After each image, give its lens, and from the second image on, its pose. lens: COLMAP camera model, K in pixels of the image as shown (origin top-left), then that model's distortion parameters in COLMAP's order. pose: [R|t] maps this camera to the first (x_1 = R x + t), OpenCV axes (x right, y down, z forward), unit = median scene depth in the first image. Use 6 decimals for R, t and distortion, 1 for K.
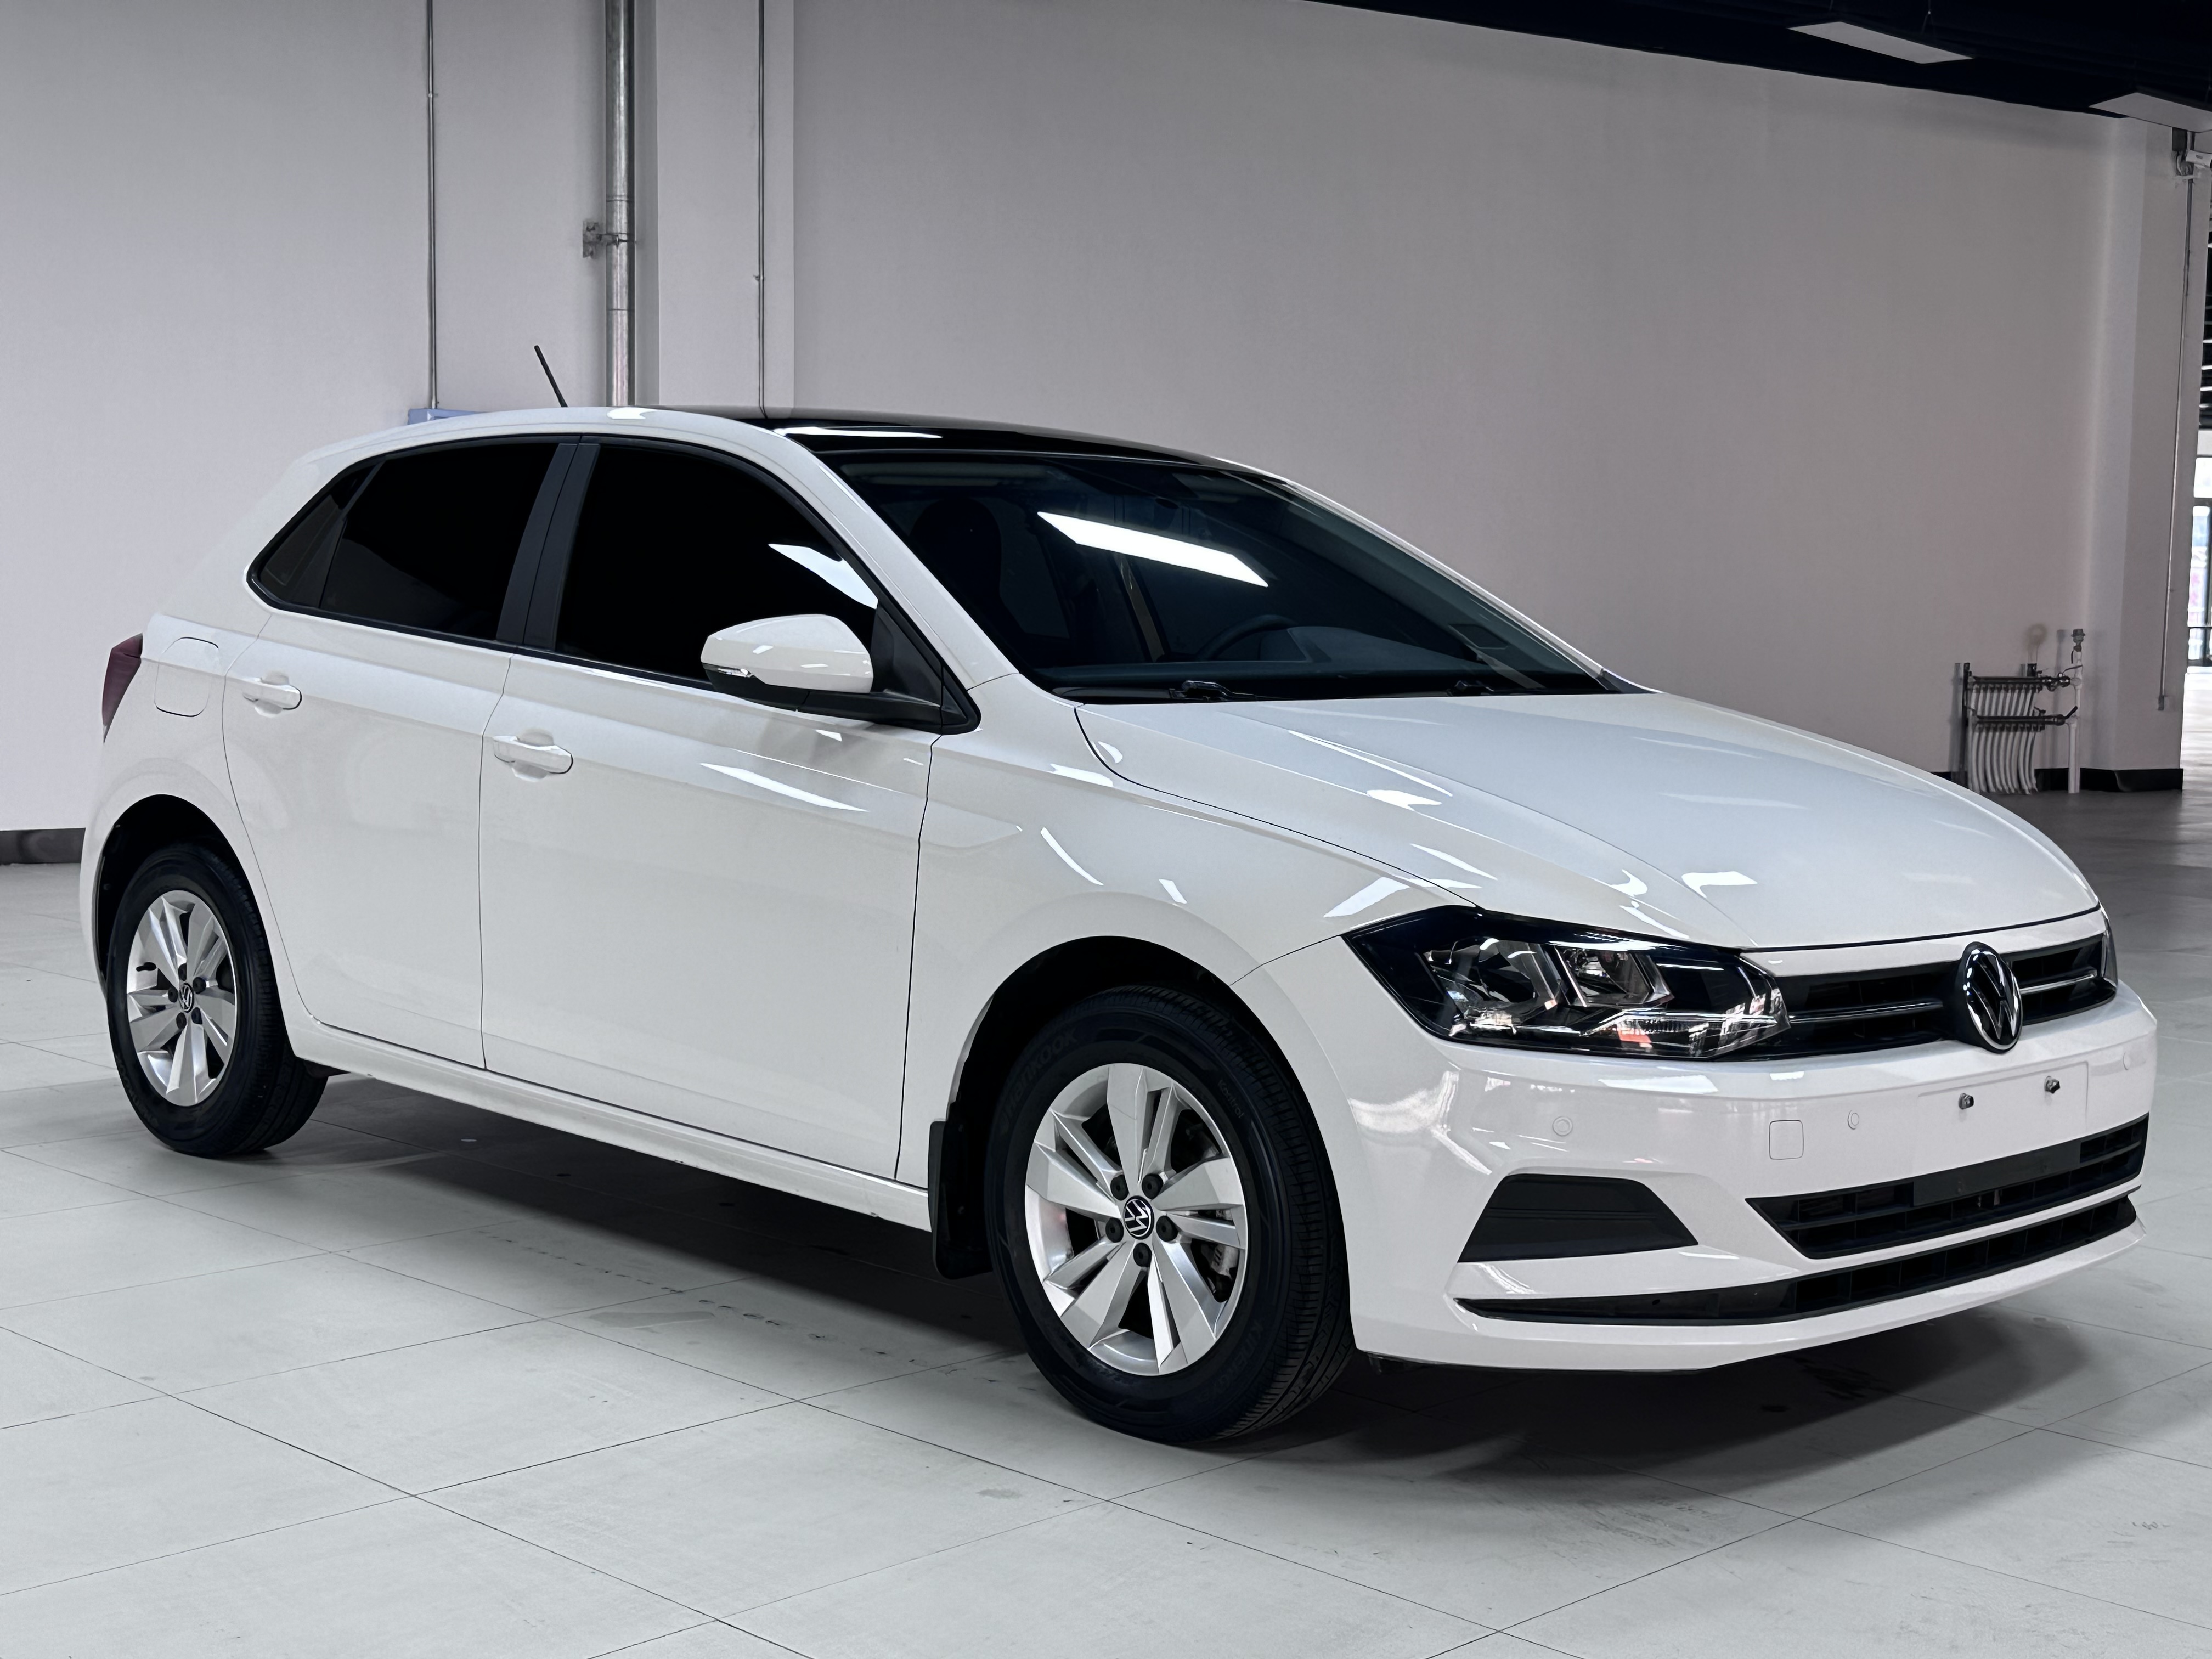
lens RADIAL K [[2944.6, 0, 1106.0], [0, 2944.6, 829.5], [0, 0, 1]] dist [0.193599, -0.415203]
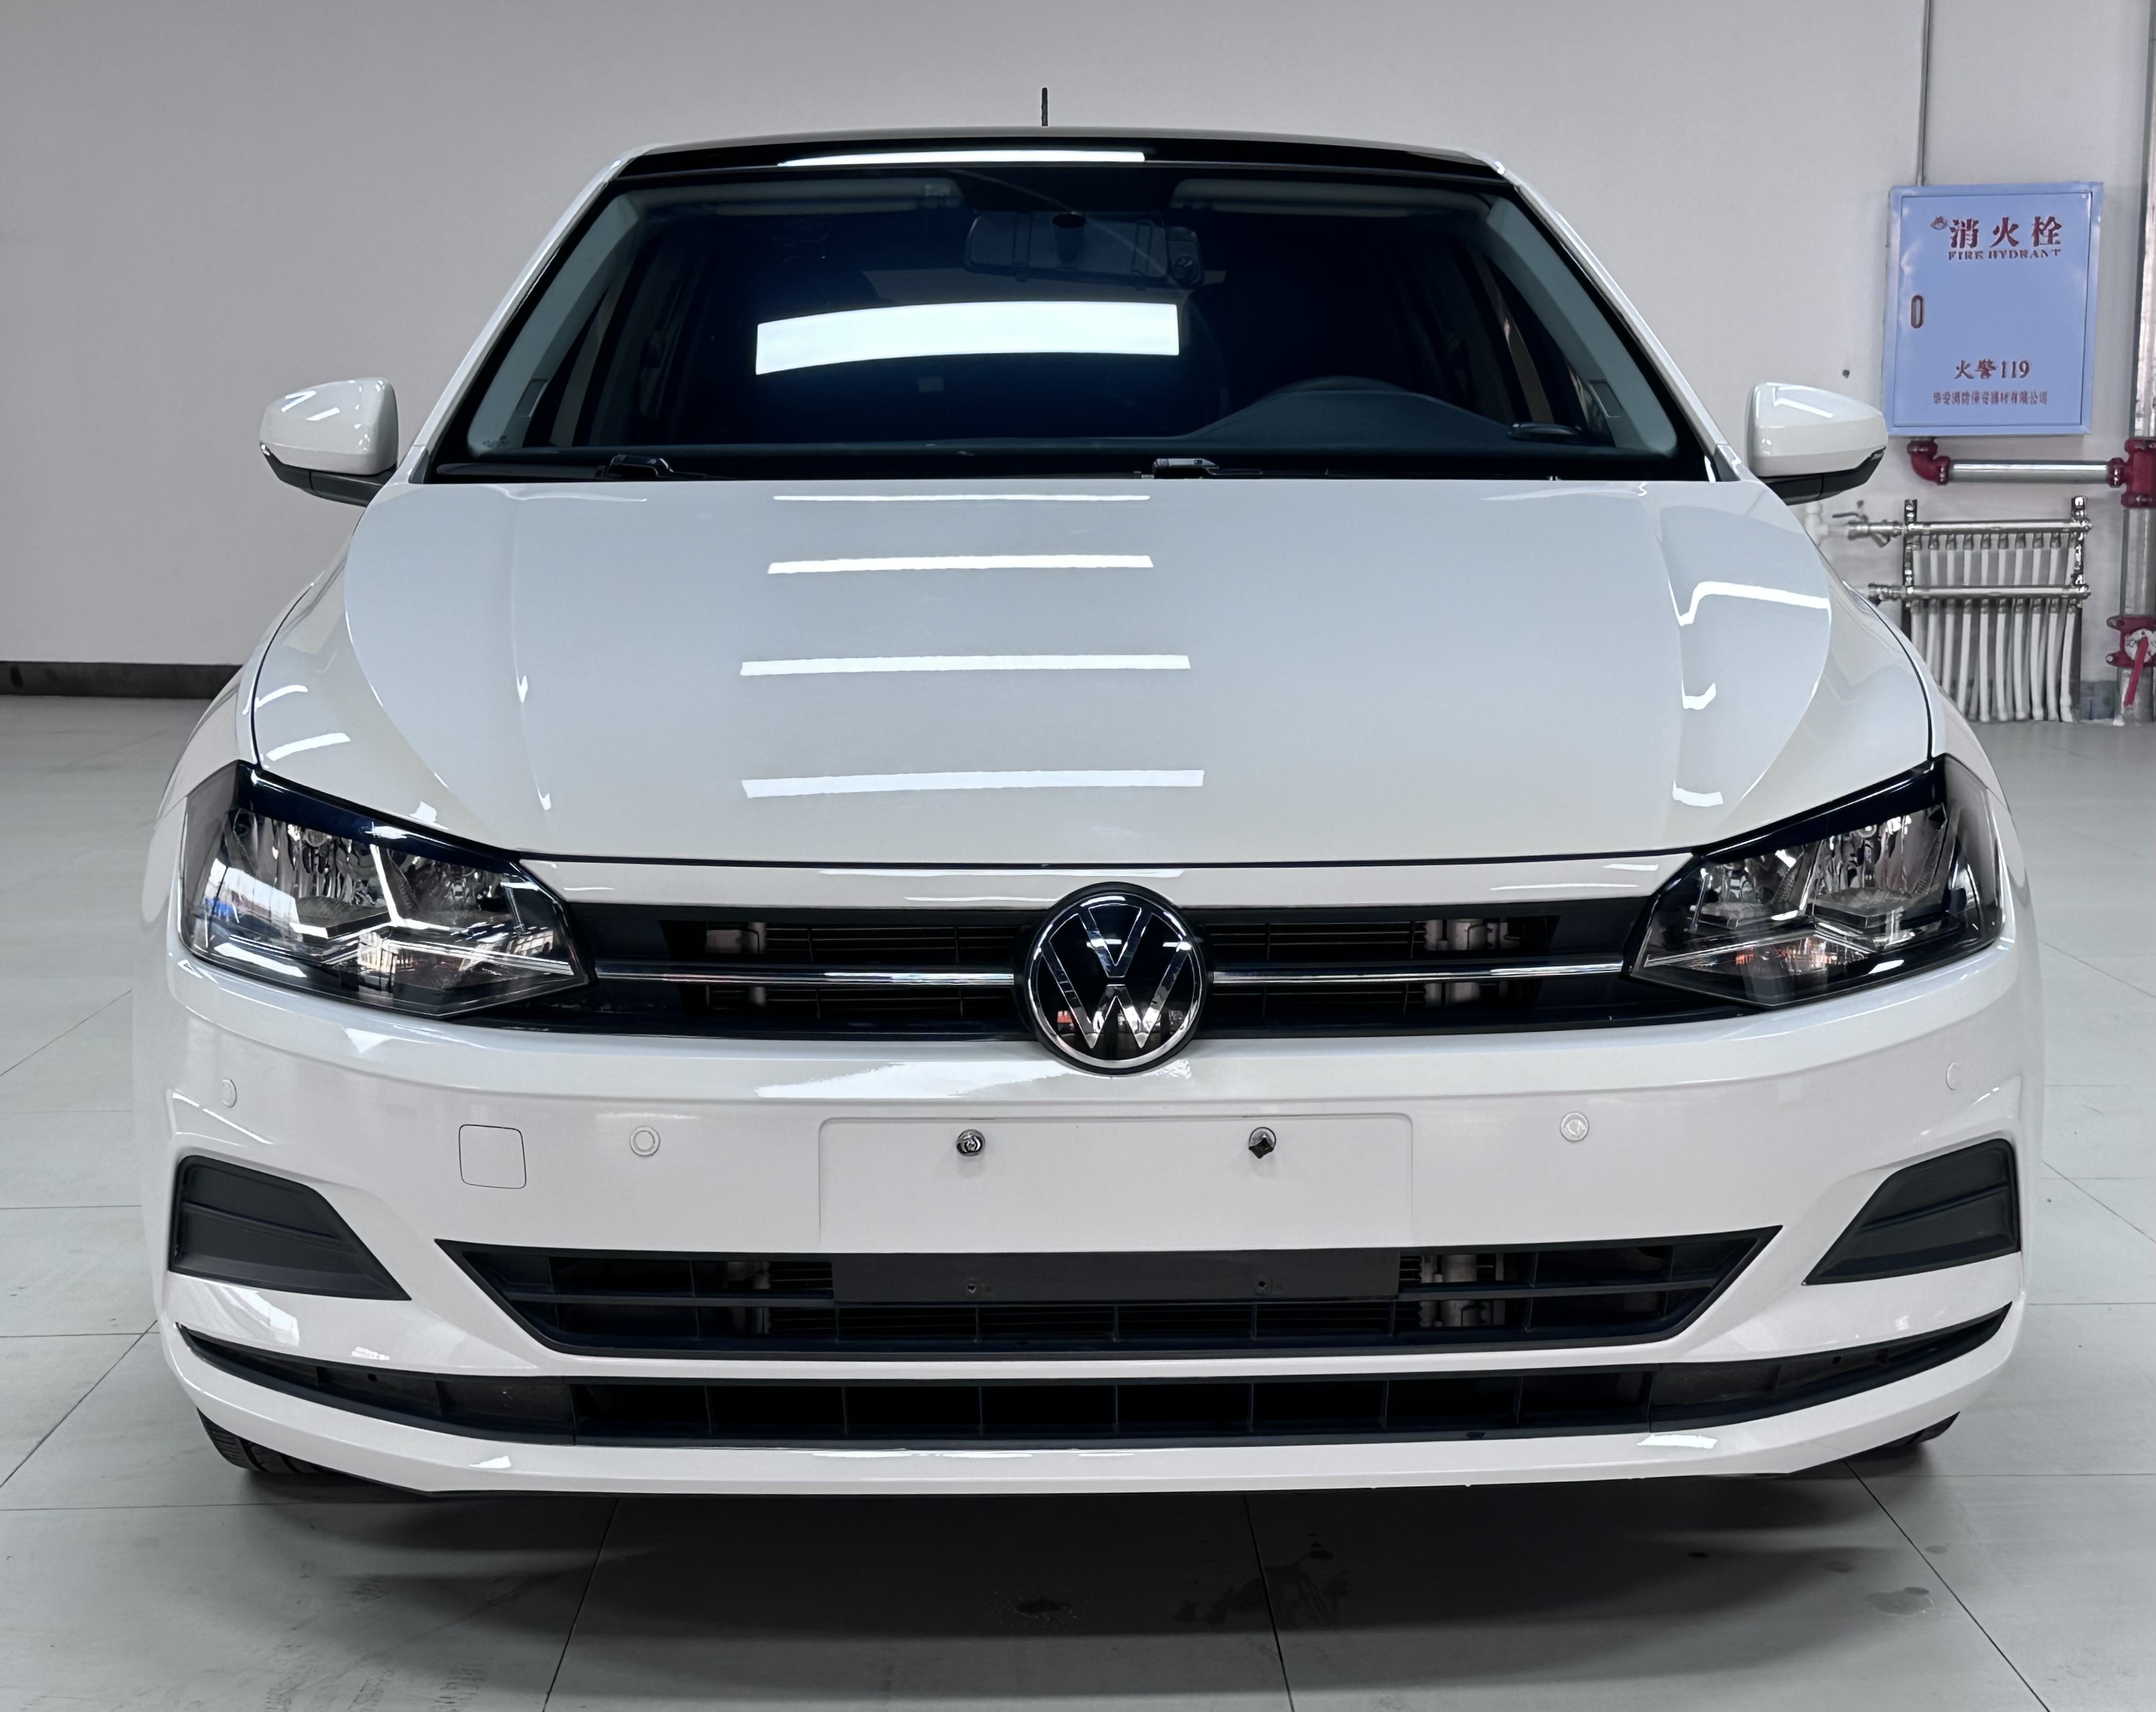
lens RADIAL K [[3180.4, 0, 1078.0], [0, 3180.4, 856.0], [0, 0, 1]] dist [0.158007, 0.135424]
pose [[0.729648, 0.071702, -0.680054, 0.737098], [-0.038657, 0.997222, 0.063667, -0.006855], [0.682730, -0.020165, 0.730393, 0.560738]]
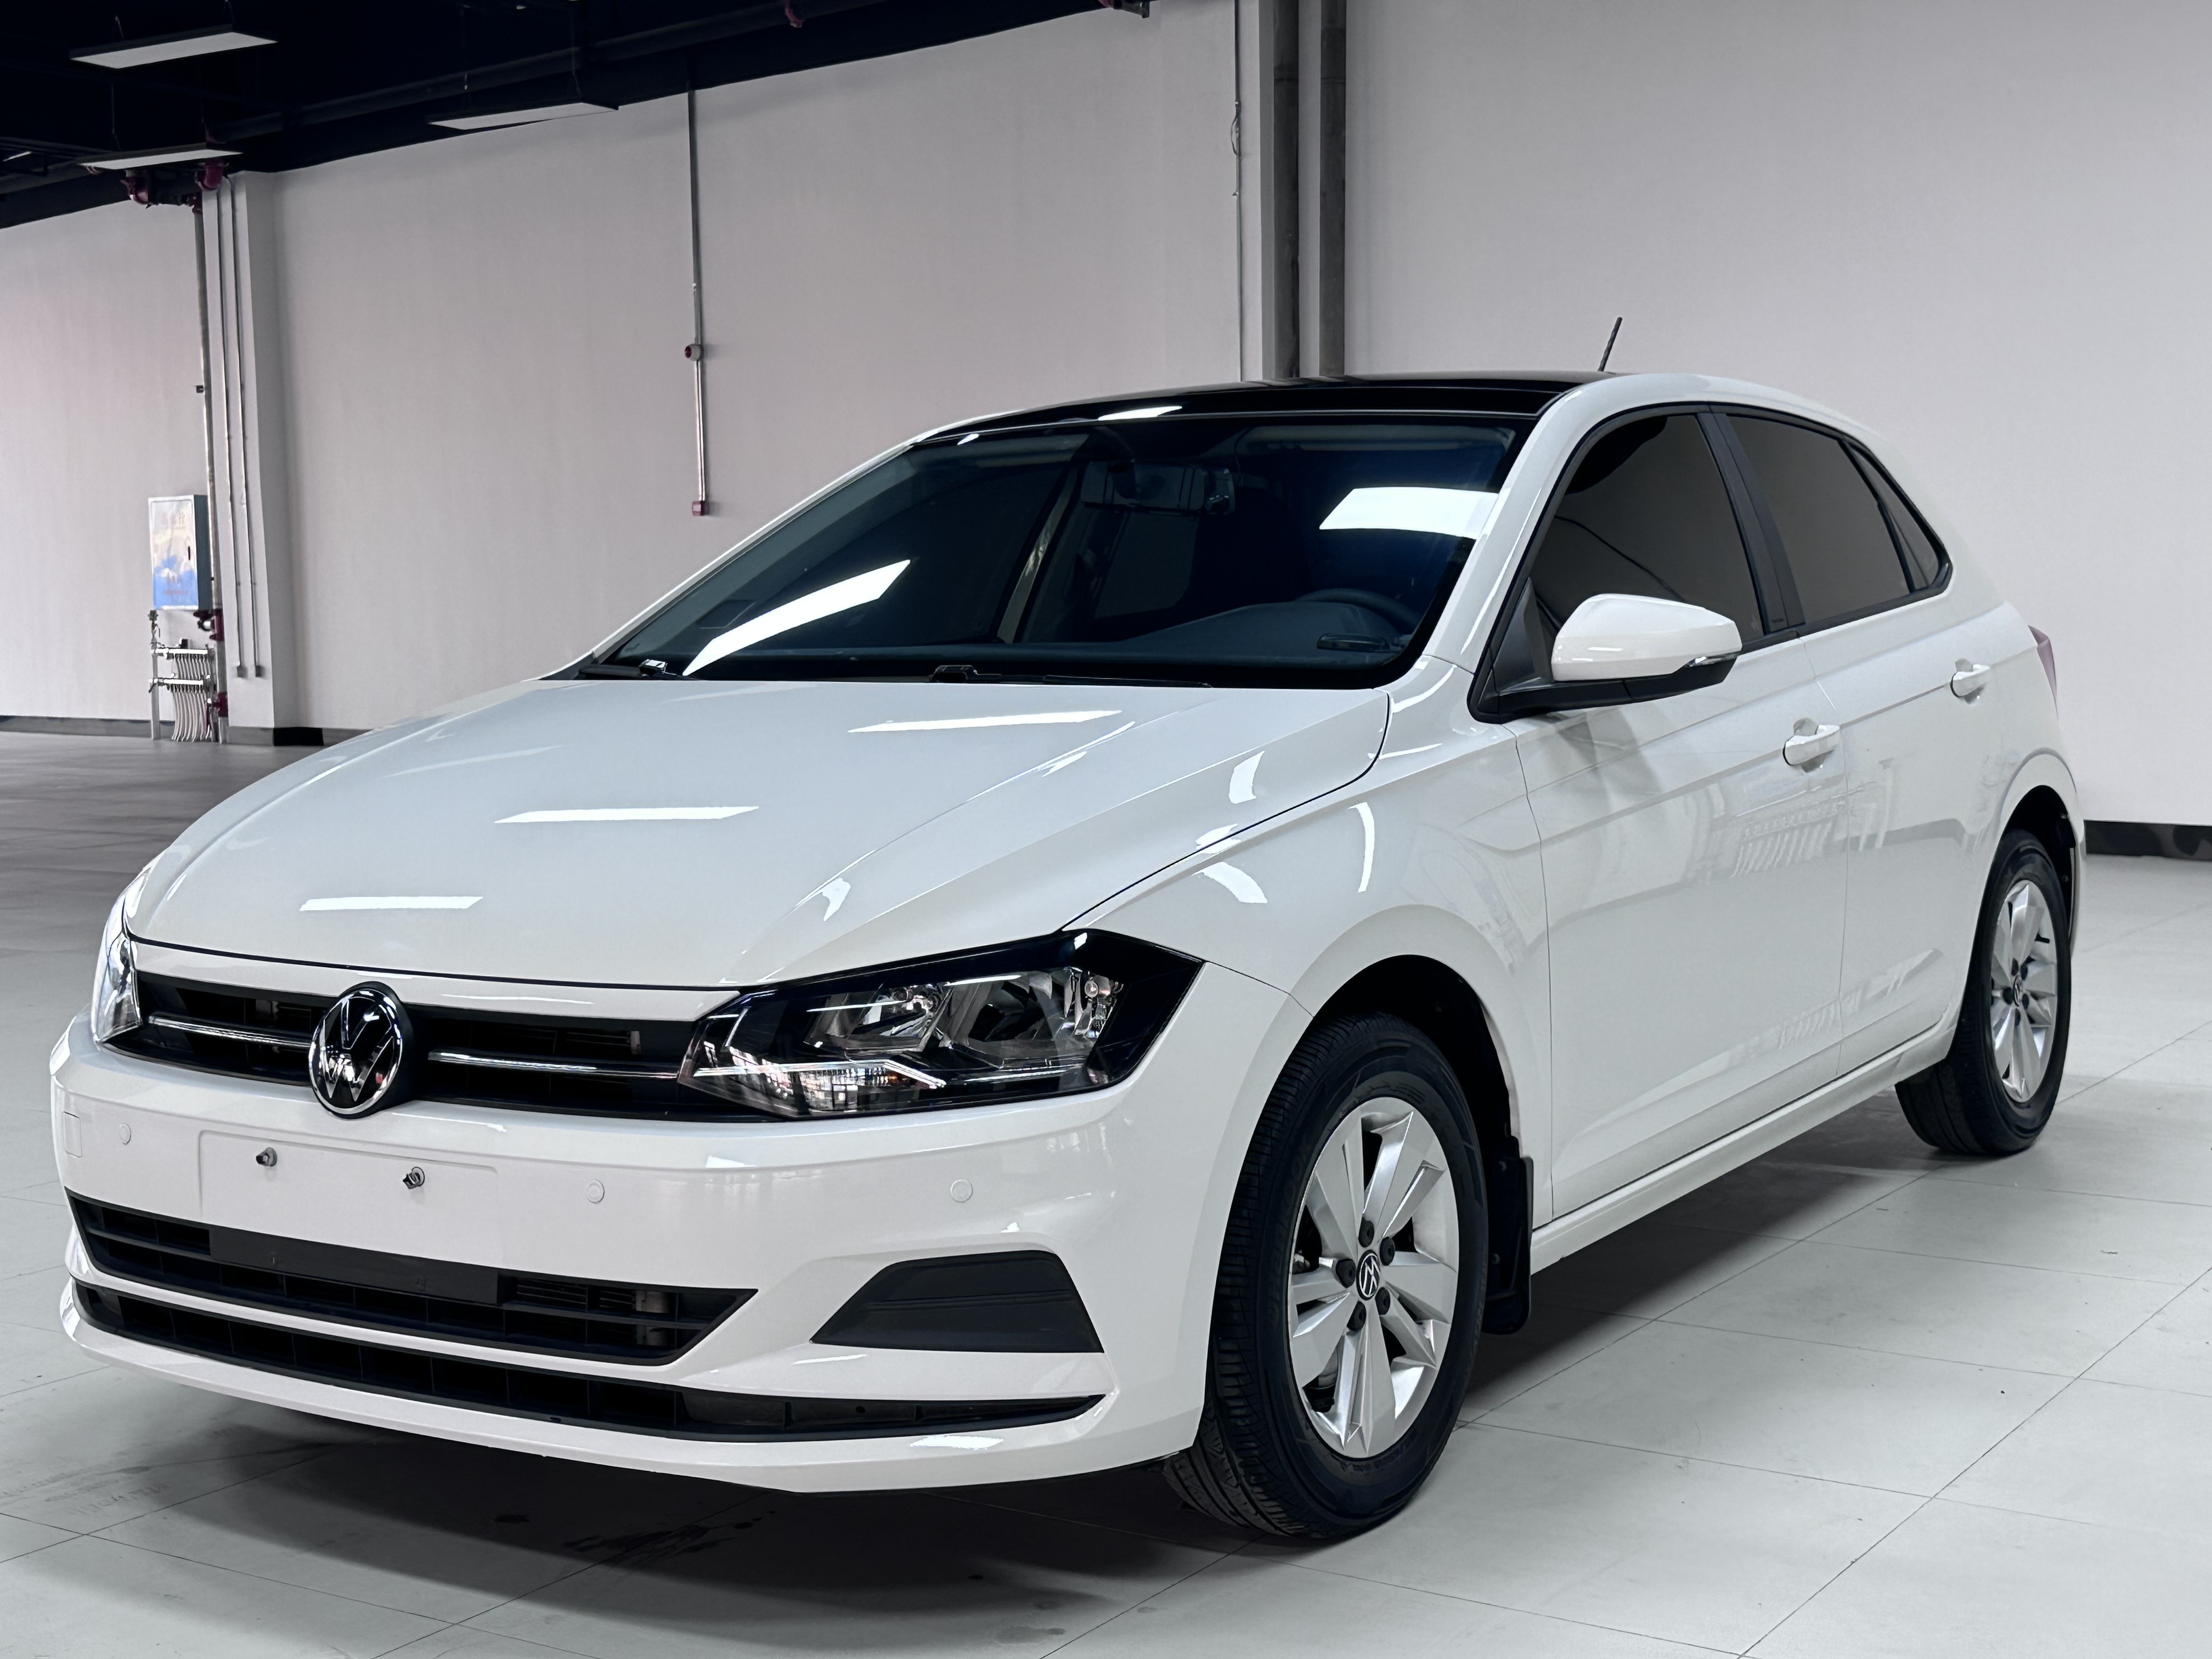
lens RADIAL K [[2944.6, 0, 1106.0], [0, 2944.6, 829.5], [0, 0, 1]] dist [0.193599, -0.415203]
pose [[0.194928, 0.059647, -0.979002, 1.168102], [-0.059804, 0.997015, 0.048837, -0.057447], [0.978993, 0.049028, 0.197913, 1.071988]]
